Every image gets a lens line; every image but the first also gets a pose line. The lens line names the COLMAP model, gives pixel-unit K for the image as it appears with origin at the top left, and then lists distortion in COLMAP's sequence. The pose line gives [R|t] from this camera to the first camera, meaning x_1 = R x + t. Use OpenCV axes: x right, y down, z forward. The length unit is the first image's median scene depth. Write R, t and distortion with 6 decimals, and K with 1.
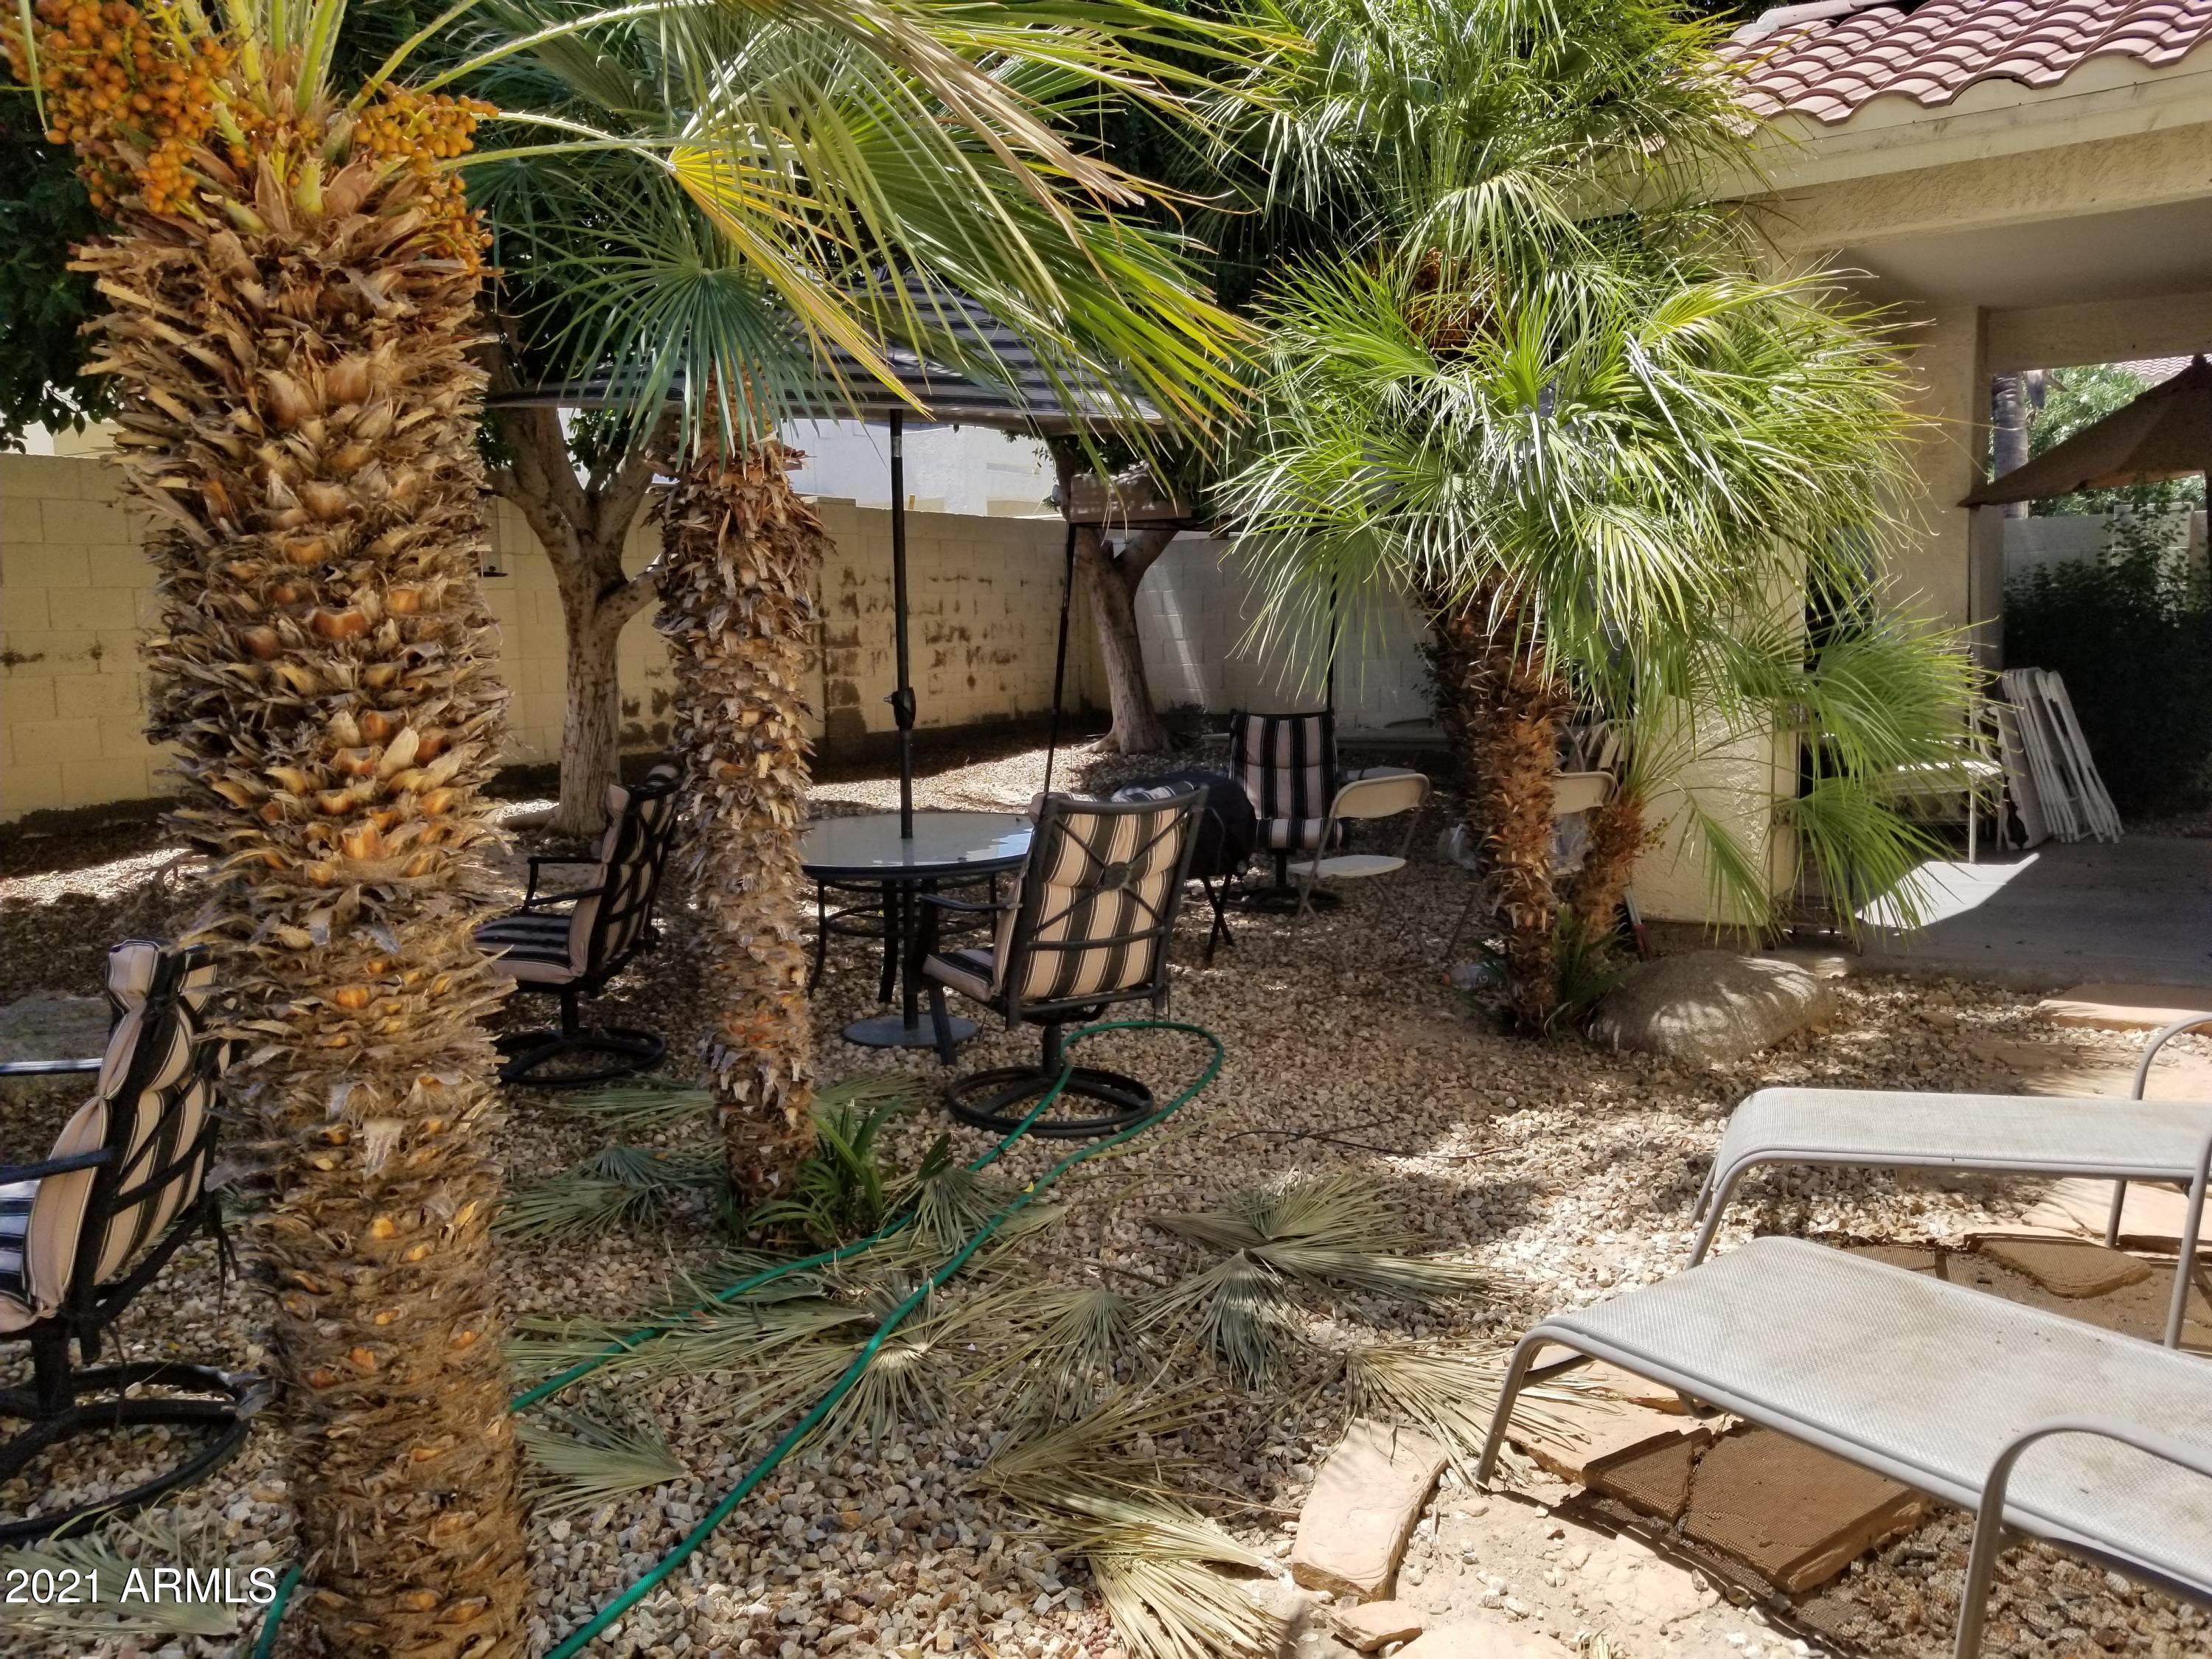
lens RADIAL K [[1771.1, 0, 1106.0], [0, 1771.1, 829.5], [0, 0, 1]] dist [0.116634, -0.240597]
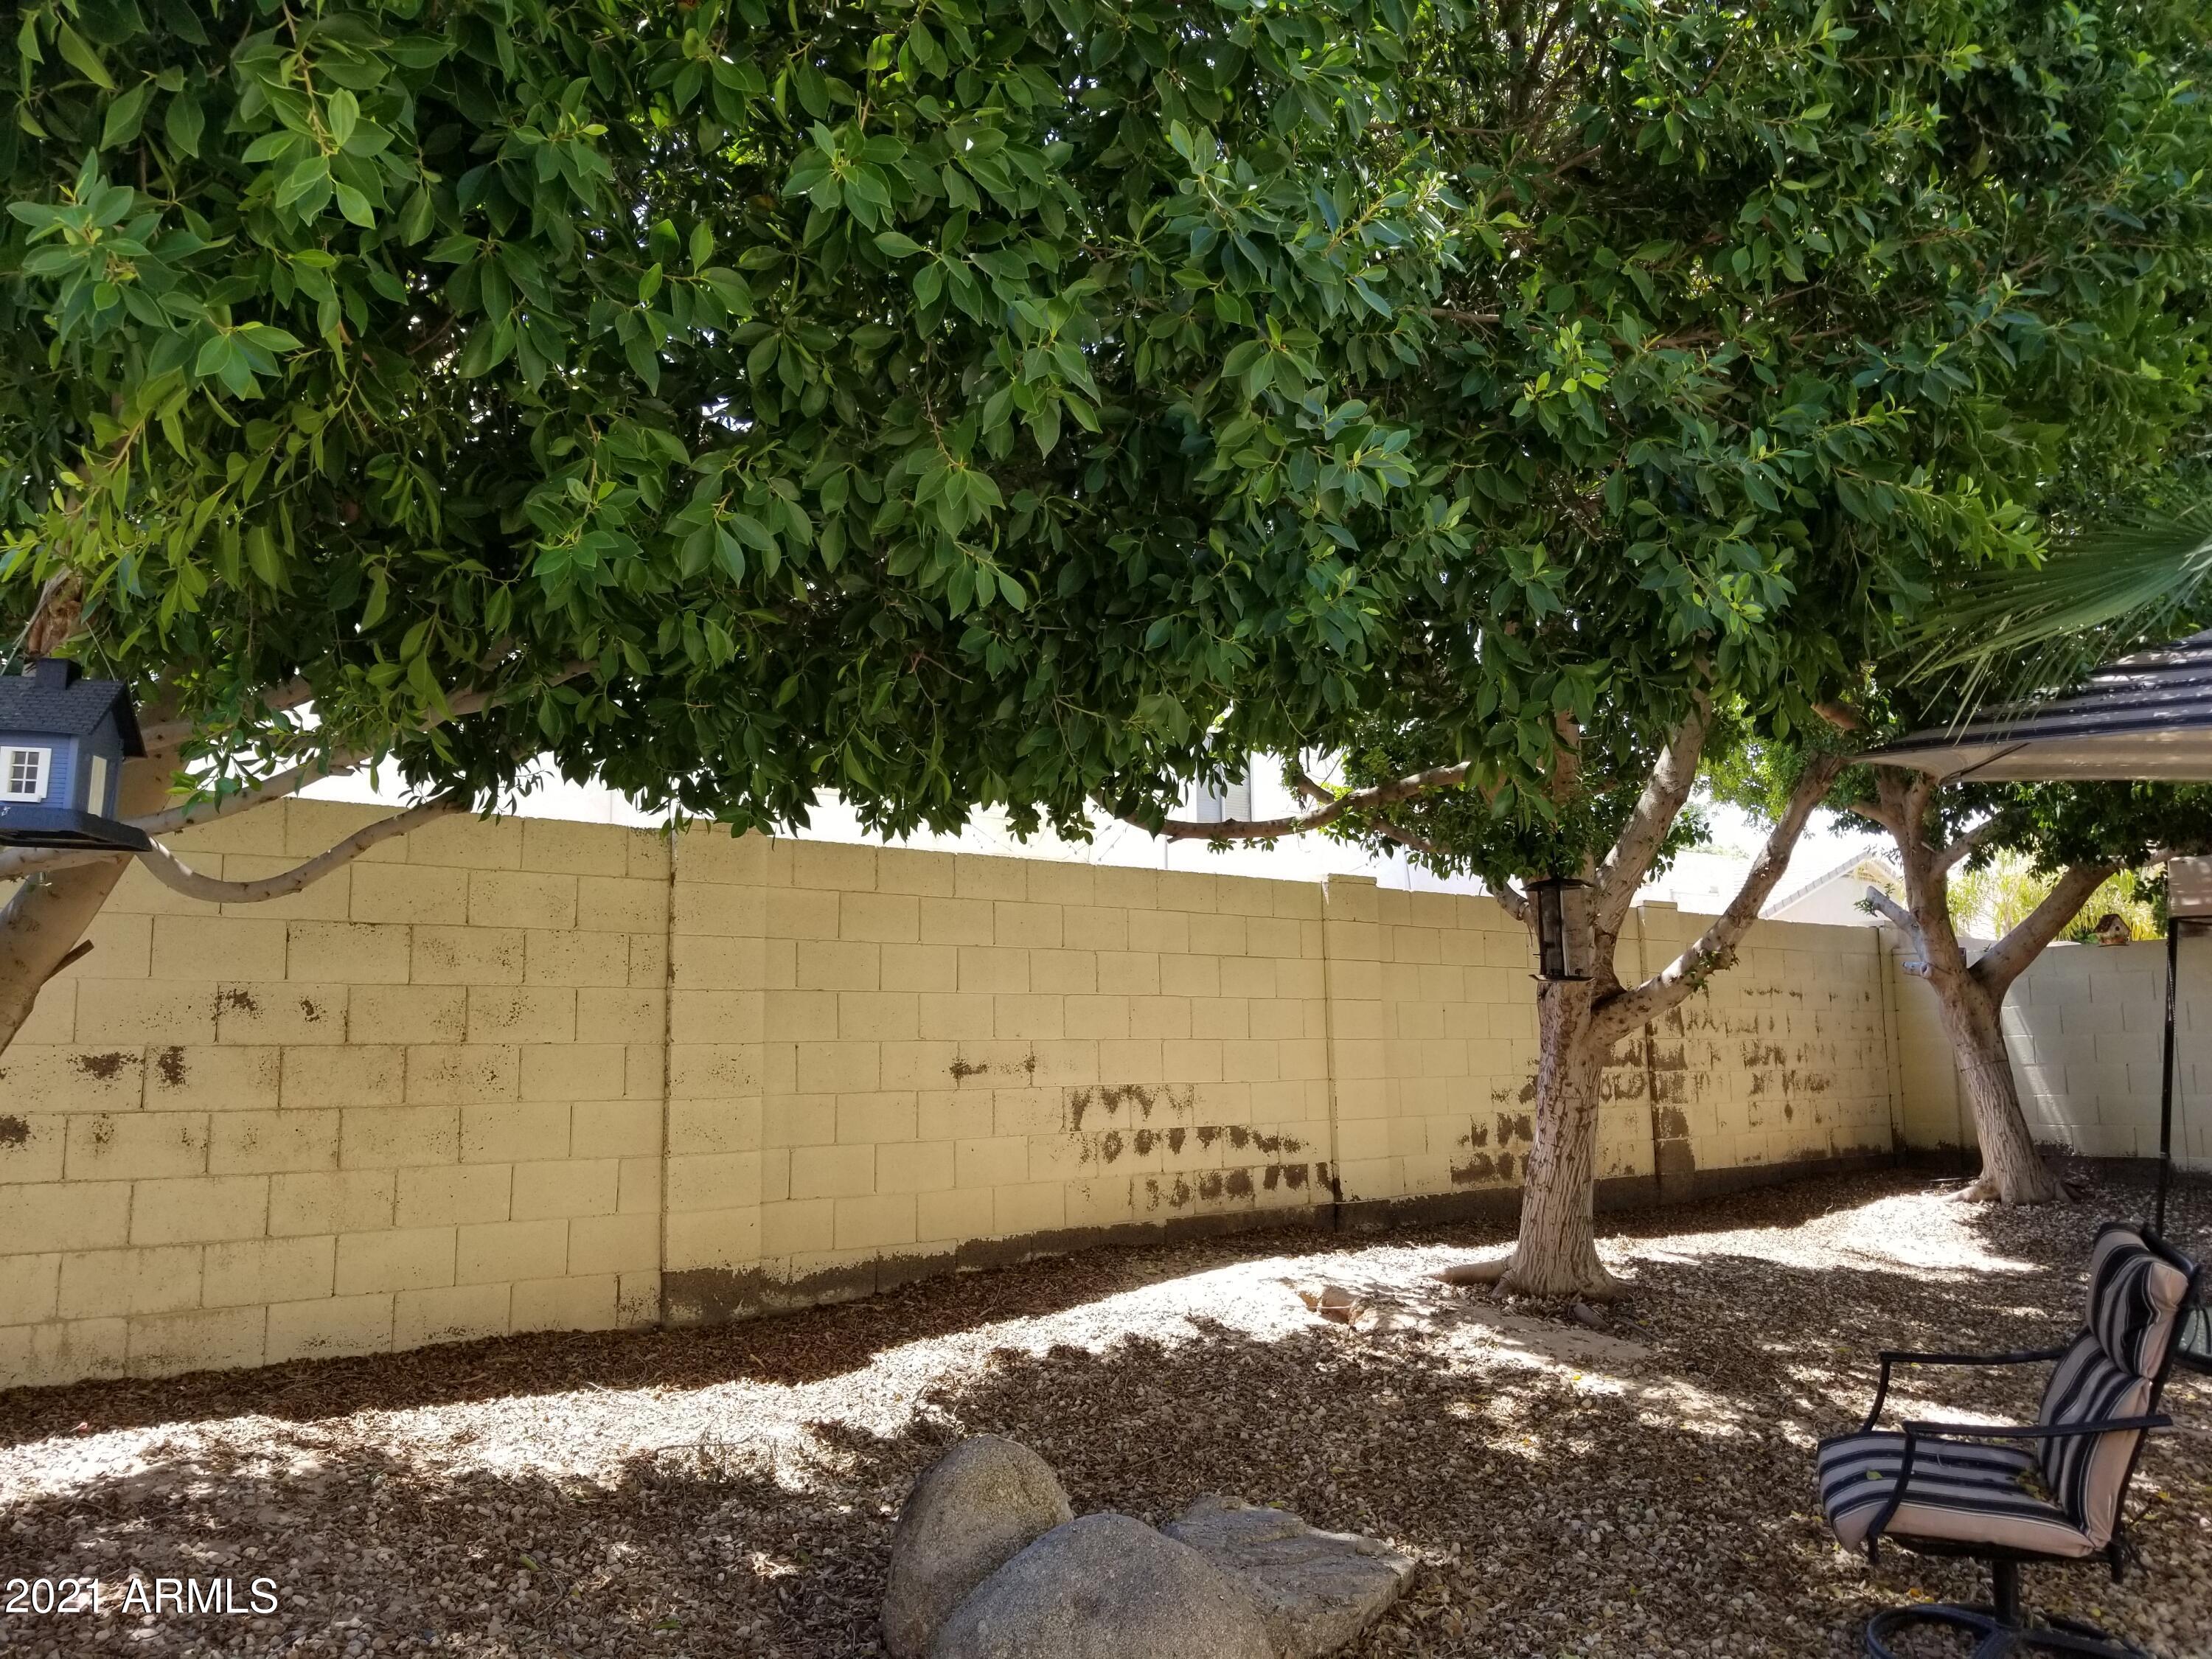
lens RADIAL K [[1771.1, 0, 1106.0], [0, 1771.1, 829.5], [0, 0, 1]] dist [0.116634, -0.240597]
pose [[0.958744, -0.031777, -0.282488, -0.147223], [-0.036190, 0.972002, -0.232168, -0.003223], [0.281956, 0.232813, 0.930752, 0.074447]]
